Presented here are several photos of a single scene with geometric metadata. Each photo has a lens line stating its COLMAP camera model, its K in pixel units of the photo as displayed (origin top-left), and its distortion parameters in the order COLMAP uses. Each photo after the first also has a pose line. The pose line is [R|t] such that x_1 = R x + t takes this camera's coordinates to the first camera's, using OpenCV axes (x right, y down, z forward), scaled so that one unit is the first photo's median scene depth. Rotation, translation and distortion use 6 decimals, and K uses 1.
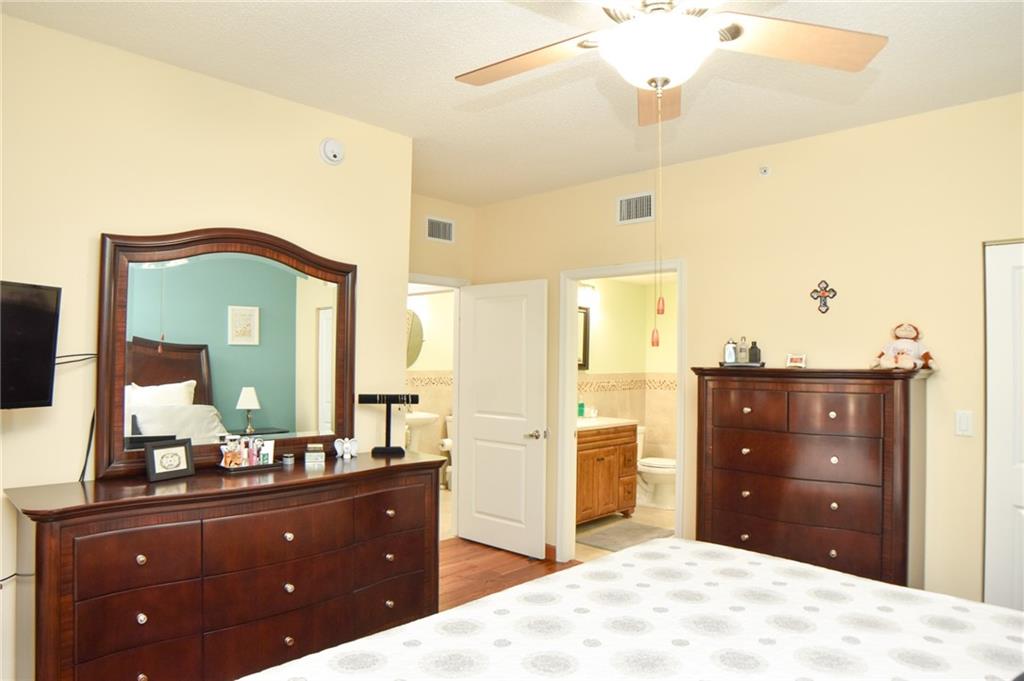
lens RADIAL K [[639.9, 0, 512.0], [0, 639.9, 340.5], [0, 0, 1]] dist [-0.124640, 0.056500]
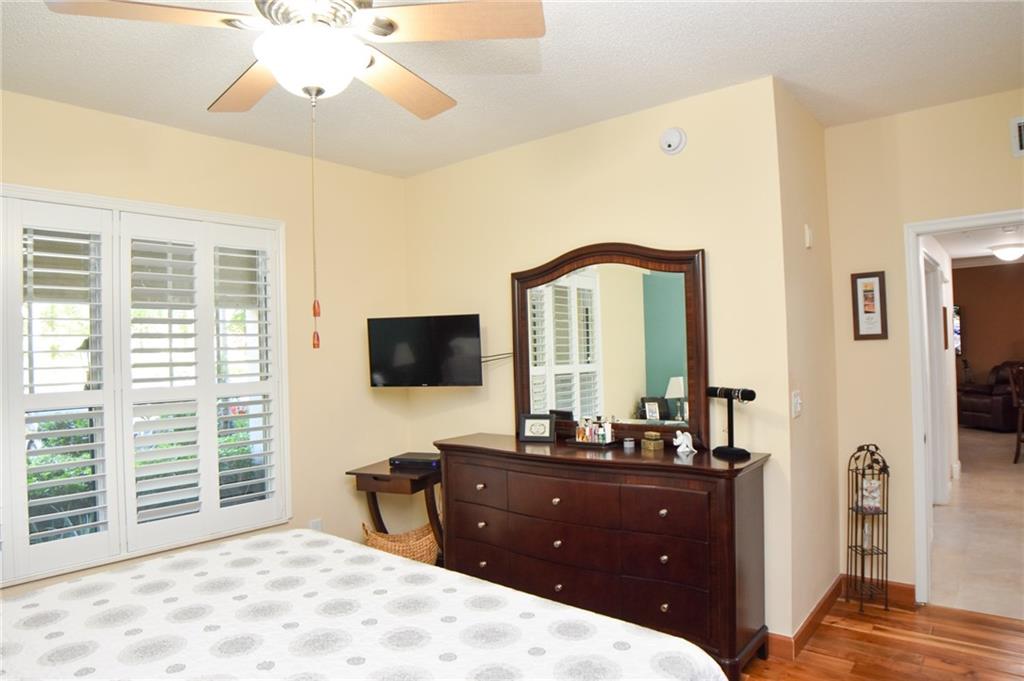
lens RADIAL K [[639.9, 0, 512.0], [0, 639.9, 340.5], [0, 0, 1]] dist [-0.124640, 0.056500]
pose [[0.055366, -0.030696, -0.997994, 0.927051], [0.064354, 0.997559, -0.027113, 0.032995], [0.996390, -0.062723, 0.057206, 0.910280]]
